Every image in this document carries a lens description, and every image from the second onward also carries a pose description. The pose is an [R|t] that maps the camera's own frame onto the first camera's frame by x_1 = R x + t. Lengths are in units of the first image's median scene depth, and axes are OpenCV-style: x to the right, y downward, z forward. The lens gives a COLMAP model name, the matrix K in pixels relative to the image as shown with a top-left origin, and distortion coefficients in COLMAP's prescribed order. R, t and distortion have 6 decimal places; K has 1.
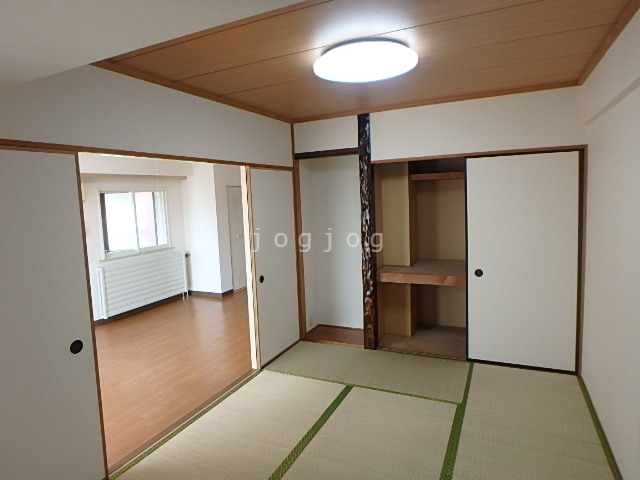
lens RADIAL K [[394.0, 0, 319.1], [0, 394.0, 226.3], [0, 0, 1]] dist [-0.020626, -0.000229]
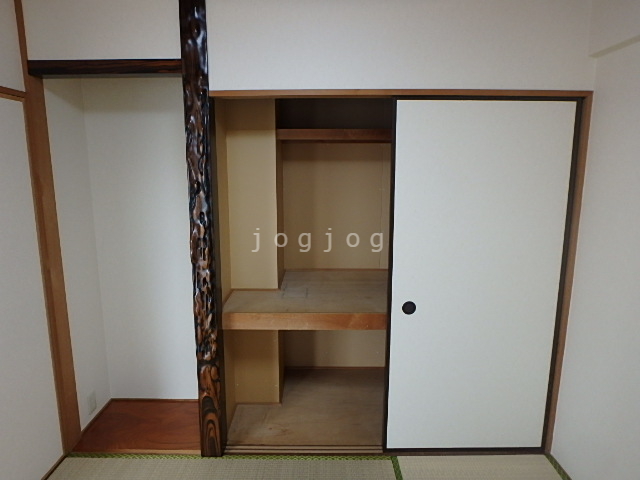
lens RADIAL K [[394.0, 0, 319.1], [0, 394.0, 226.3], [0, 0, 1]] dist [-0.020626, -0.000229]
pose [[0.901808, -0.027918, 0.431234, 0.041170], [-0.003368, 0.997427, 0.071617, -0.035198], [-0.432124, -0.066037, 0.899393, 0.491606]]
